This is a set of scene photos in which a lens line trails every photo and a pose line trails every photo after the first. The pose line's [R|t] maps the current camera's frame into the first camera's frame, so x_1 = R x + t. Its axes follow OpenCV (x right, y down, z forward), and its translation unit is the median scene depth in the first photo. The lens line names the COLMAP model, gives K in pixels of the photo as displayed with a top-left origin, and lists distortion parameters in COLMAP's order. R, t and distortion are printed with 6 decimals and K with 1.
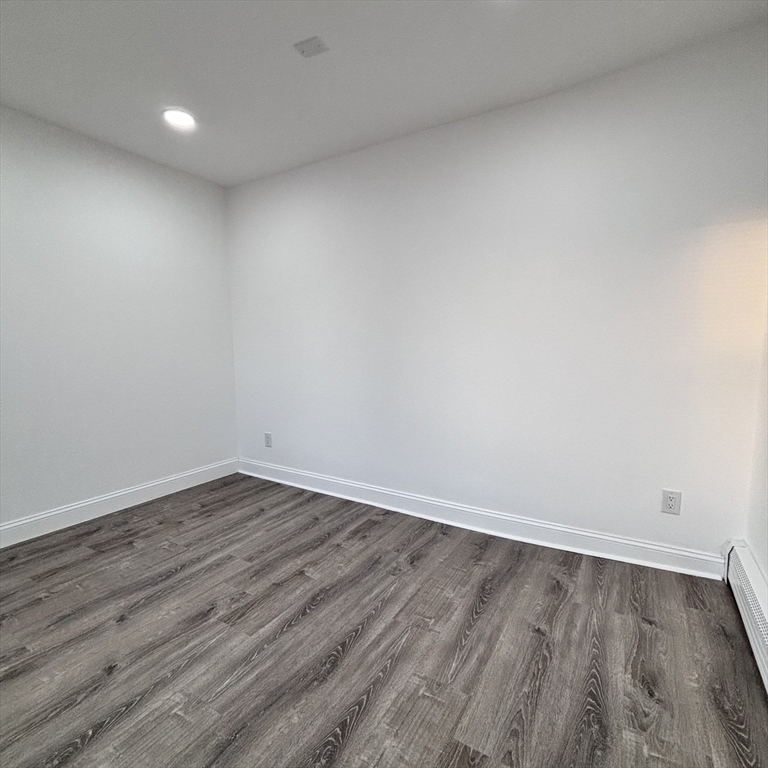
lens RADIAL K [[413.0, 0, 387.0], [0, 413.0, 381.7], [0, 0, 1]] dist [0.002716, 0.000791]
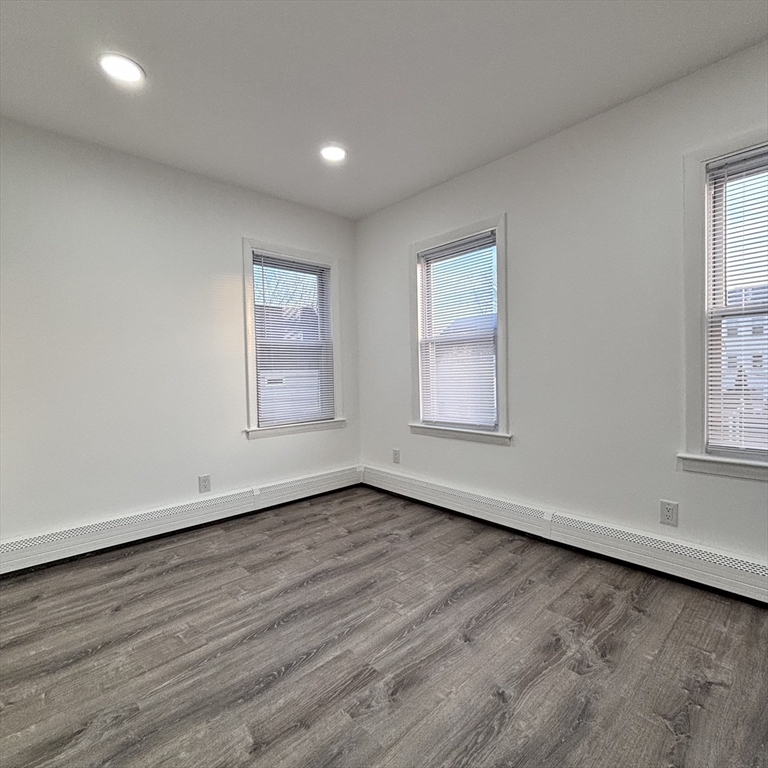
lens RADIAL K [[411.4, 0, 384.0], [0, 411.4, 384.0], [0, 0, 1]] dist [0.002939, 0.001875]
pose [[-0.959657, 0.019115, 0.280524, -0.634982], [0.054956, 0.991196, 0.120458, -0.112620], [-0.275752, 0.131015, -0.952258, 1.663877]]
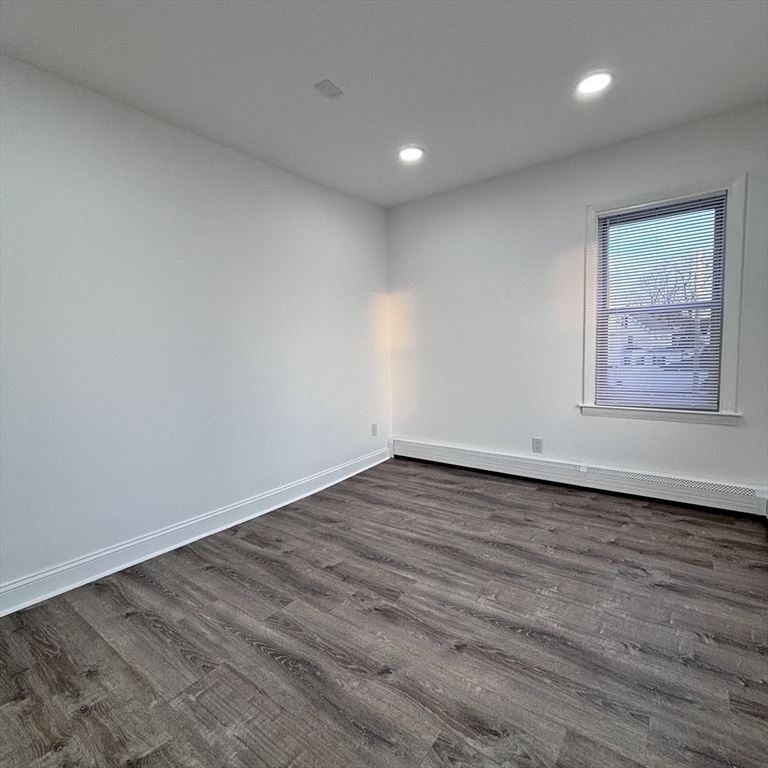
lens RADIAL K [[413.0, 0, 387.0], [0, 413.0, 381.7], [0, 0, 1]] dist [0.002716, 0.000791]
pose [[0.093441, -0.075508, 0.992757, -1.366495], [0.122388, 0.990429, 0.063812, -0.048936], [-0.988074, 0.115539, 0.101788, 0.815259]]
